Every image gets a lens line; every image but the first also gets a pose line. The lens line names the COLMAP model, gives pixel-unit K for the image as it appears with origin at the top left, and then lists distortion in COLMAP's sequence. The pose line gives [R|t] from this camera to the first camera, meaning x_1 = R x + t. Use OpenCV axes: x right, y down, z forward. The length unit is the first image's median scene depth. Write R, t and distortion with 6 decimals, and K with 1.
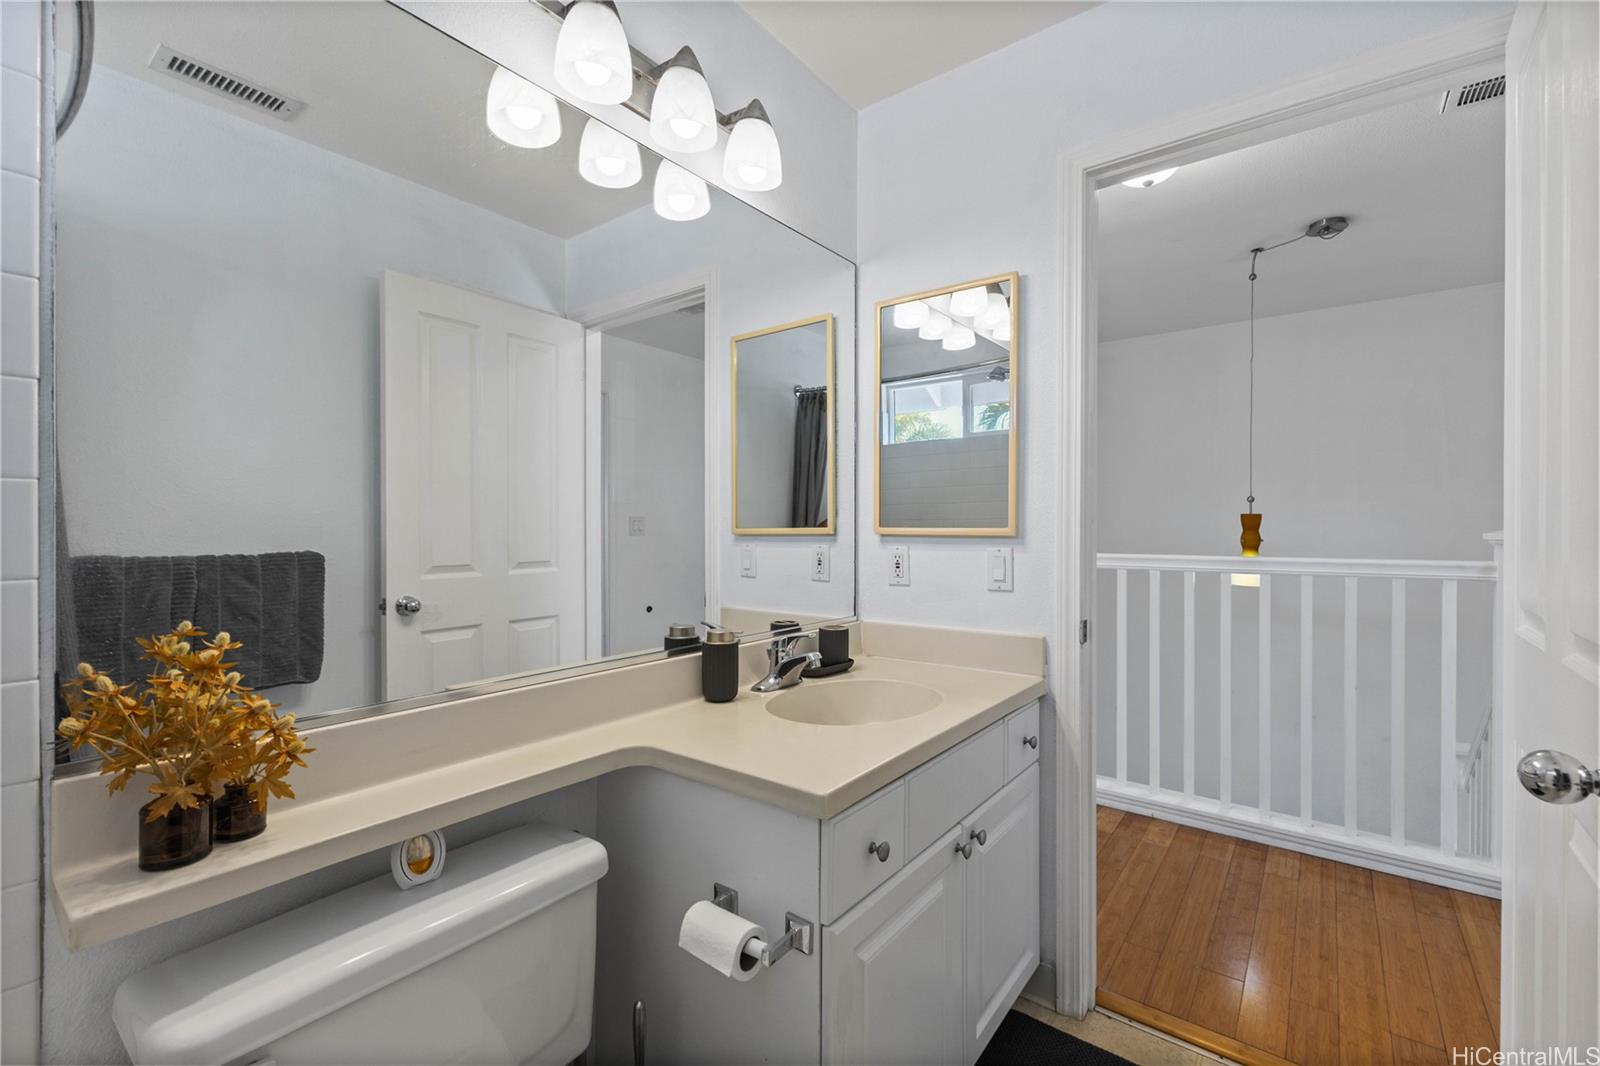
lens RADIAL K [[694.7, 0, 808.2], [0, 694.7, 527.0], [0, 0, 1]] dist [0.004612, 0.000949]
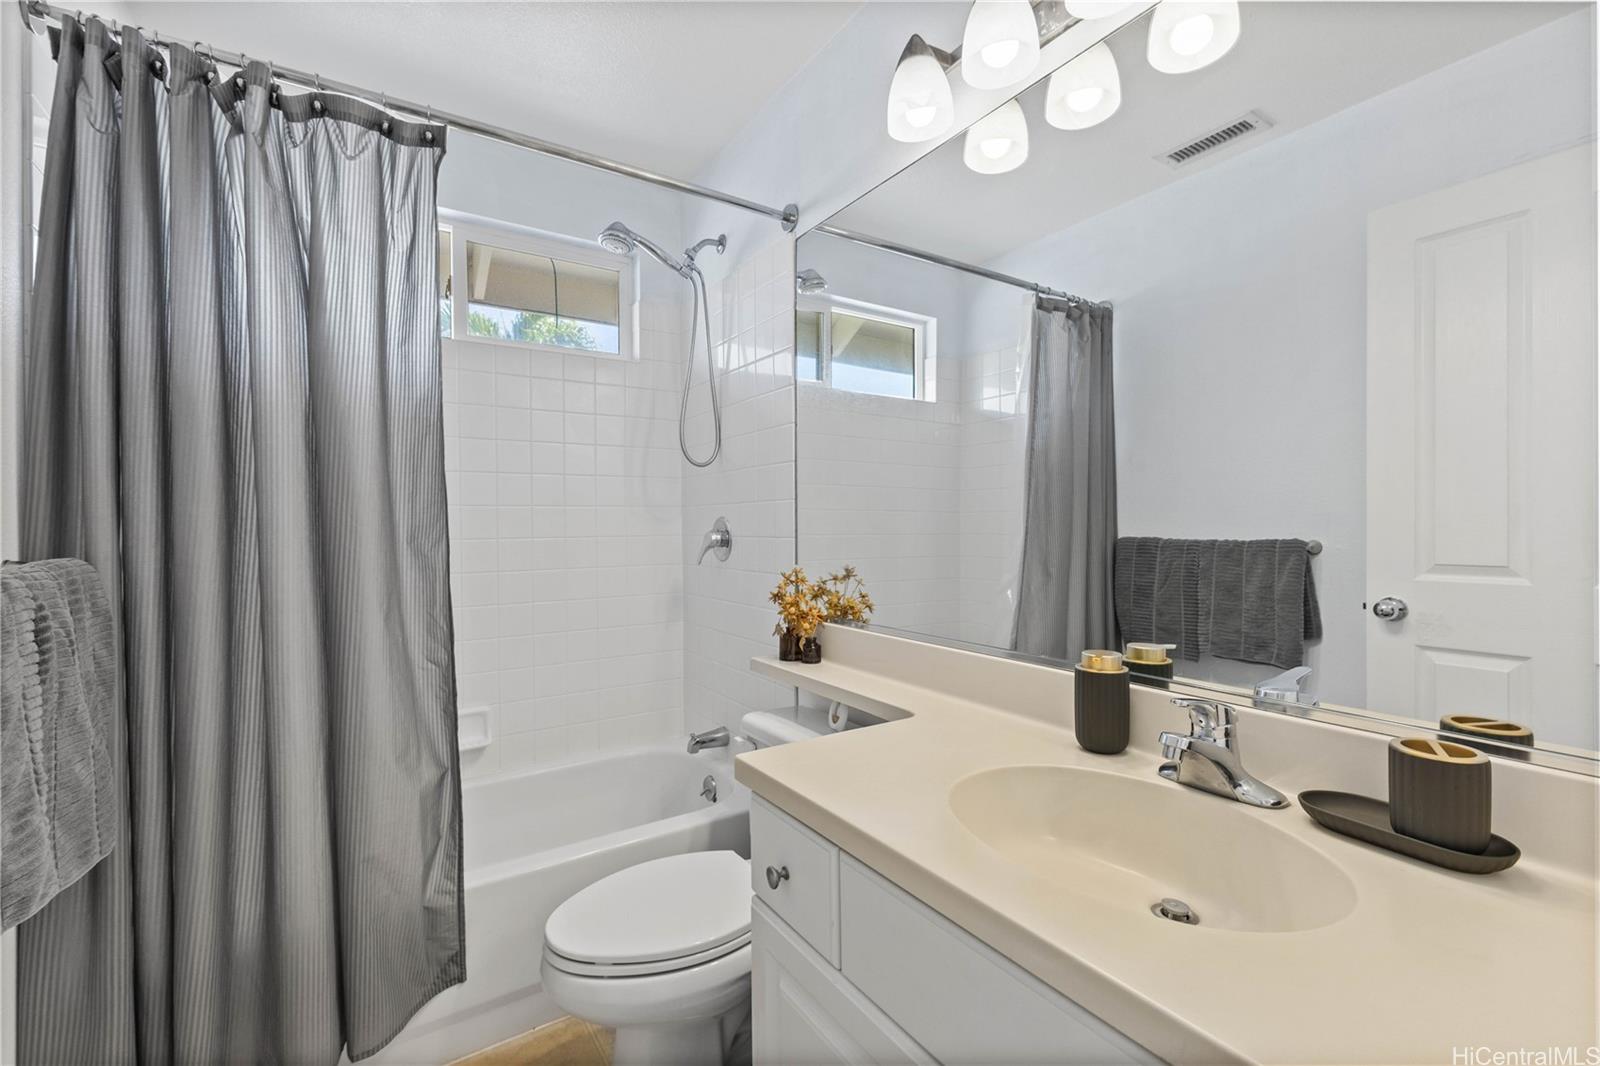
lens RADIAL K [[694.7, 0, 802.4], [0, 694.7, 526.5], [0, 0, 1]] dist [0.004612, 0.000949]
pose [[-0.323869, 0.002759, -0.946098, 0.476686], [0.003594, 0.999992, 0.001686, 0.012748], [0.946095, -0.002854, -0.323876, 0.678782]]
